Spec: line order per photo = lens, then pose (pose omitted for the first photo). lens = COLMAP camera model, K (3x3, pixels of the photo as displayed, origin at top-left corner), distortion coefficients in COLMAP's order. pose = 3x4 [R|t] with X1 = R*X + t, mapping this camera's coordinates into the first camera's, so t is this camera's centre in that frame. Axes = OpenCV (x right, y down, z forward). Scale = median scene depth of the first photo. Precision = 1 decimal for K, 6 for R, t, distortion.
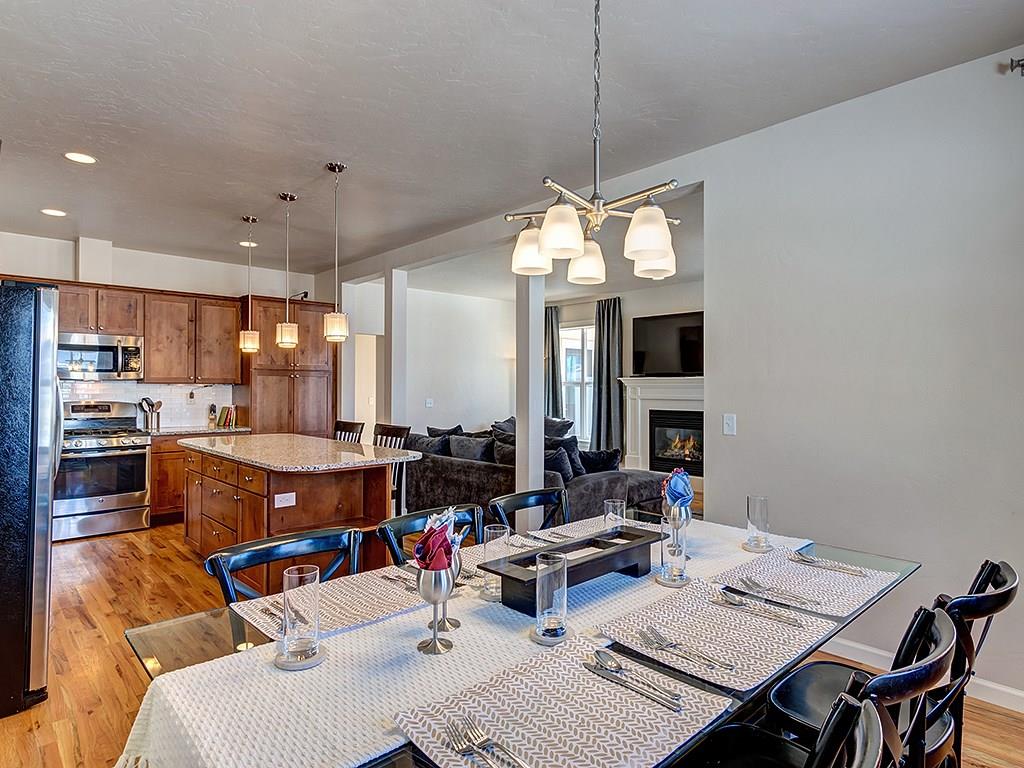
lens RADIAL K [[587.6, 0, 512.0], [0, 587.6, 384.0], [0, 0, 1]] dist [0.005988, -0.000220]
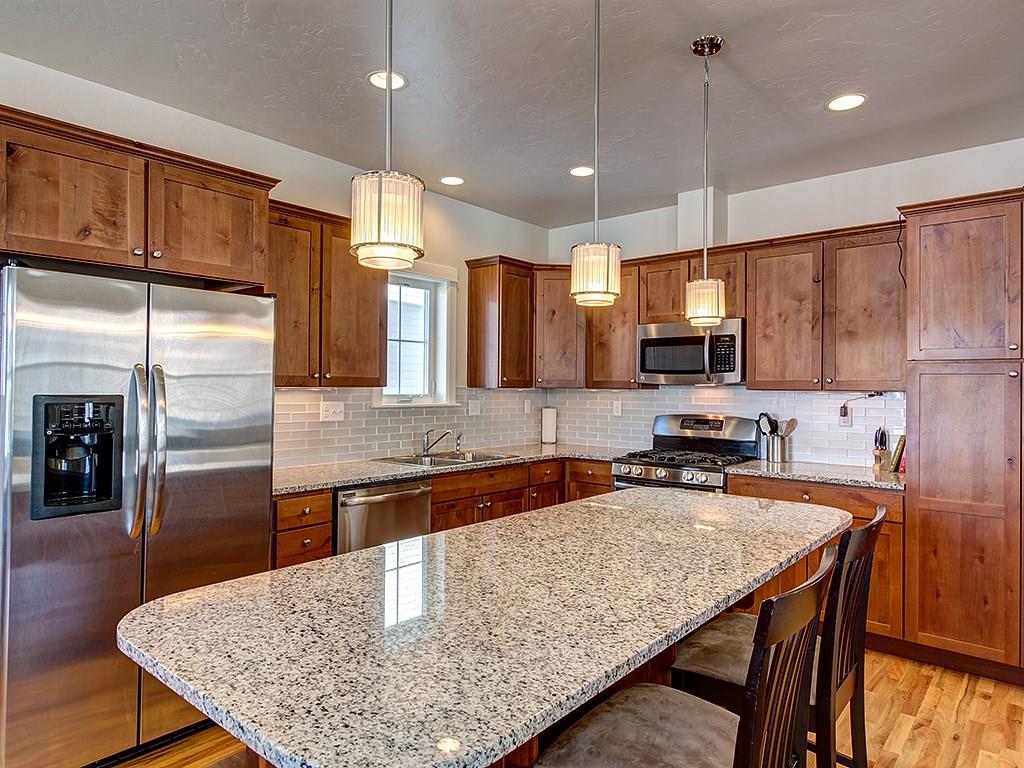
lens RADIAL K [[626.0, 0, 495.2], [0, 626.0, 379.4], [0, 0, 1]] dist [0.000975, 0.001121]
pose [[0.103950, -0.011622, -0.994515, 0.028260], [-0.003505, 0.999921, -0.012052, -0.003331], [0.994576, 0.004739, 0.103901, 0.635739]]
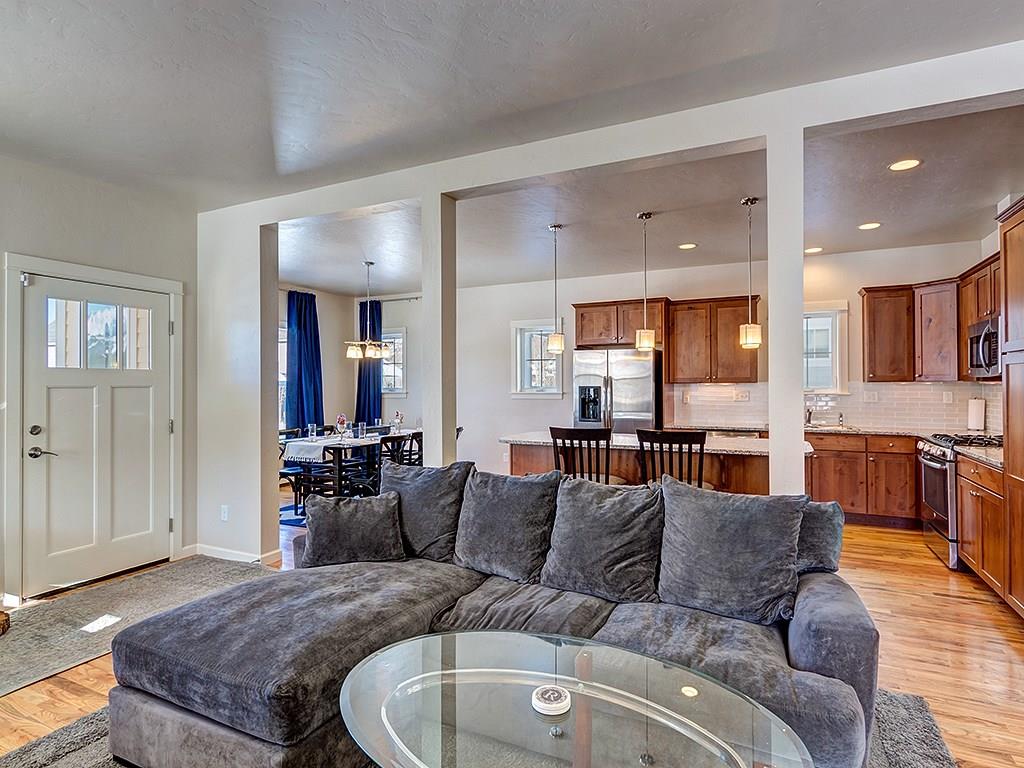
lens RADIAL K [[549.2, 0, 508.7], [0, 549.2, 382.1], [0, 0, 1]] dist [0.001667, -0.000725]
pose [[-0.934314, -0.001556, -0.356448, 0.165082], [0.003311, 0.999909, -0.013043, 0.007613], [0.356436, -0.013367, -0.934224, 1.348652]]
